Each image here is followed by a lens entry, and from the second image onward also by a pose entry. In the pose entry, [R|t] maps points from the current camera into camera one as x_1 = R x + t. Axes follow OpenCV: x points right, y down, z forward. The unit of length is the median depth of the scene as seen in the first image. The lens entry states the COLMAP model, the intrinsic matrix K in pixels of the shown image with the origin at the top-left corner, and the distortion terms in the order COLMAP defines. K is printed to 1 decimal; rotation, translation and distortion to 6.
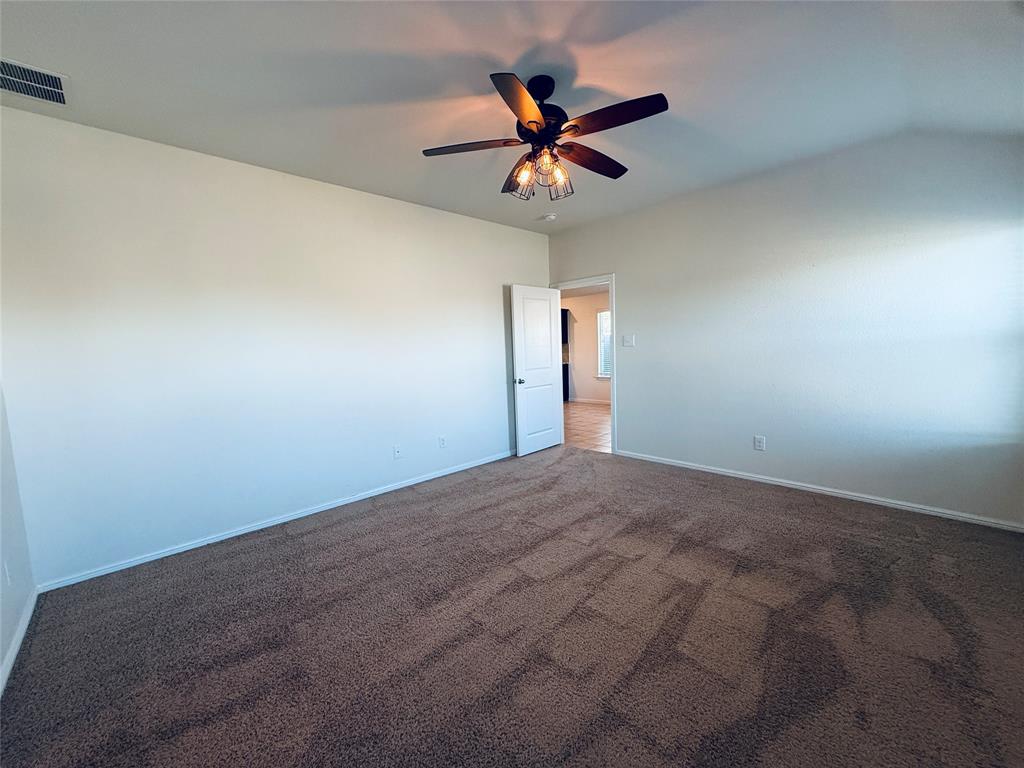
lens RADIAL K [[406.5, 0, 510.1], [0, 406.5, 383.5], [0, 0, 1]] dist [0.001558, 0.000614]
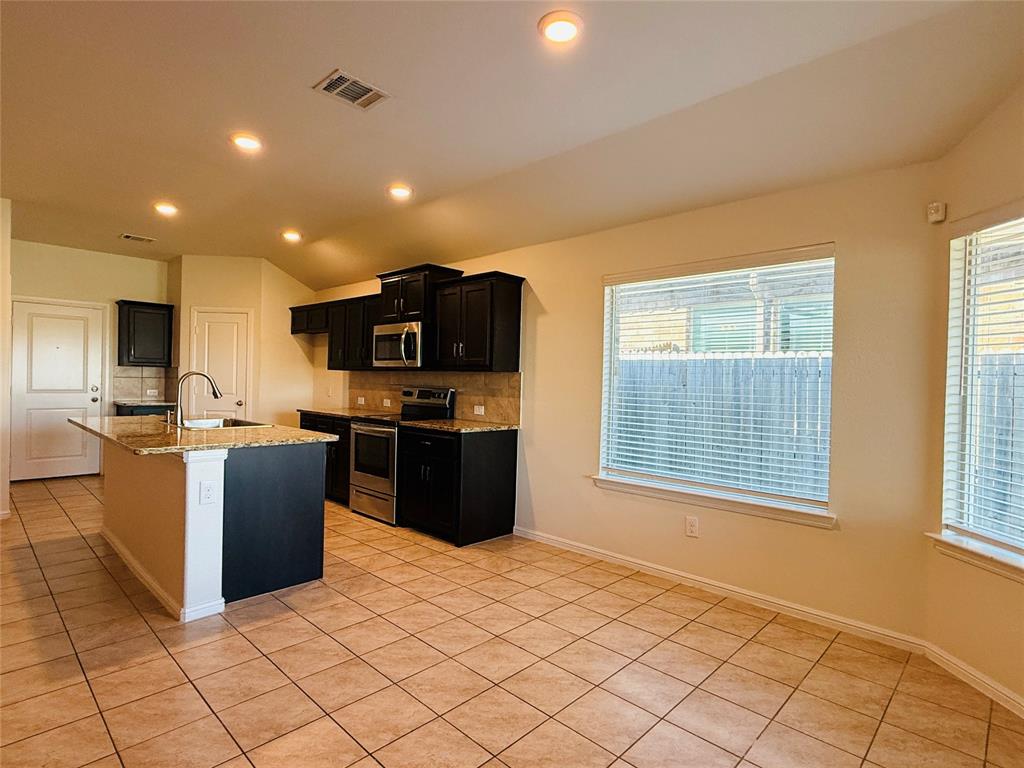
lens RADIAL K [[530.9, 0, 508.5], [0, 530.9, 385.7], [0, 0, 1]] dist [-0.002604, -0.000051]
pose [[0.997793, 0.058917, 0.030610, 0.124067], [-0.056275, 0.995124, -0.080998, -0.050304], [-0.035233, 0.079097, 0.996244, 0.557913]]
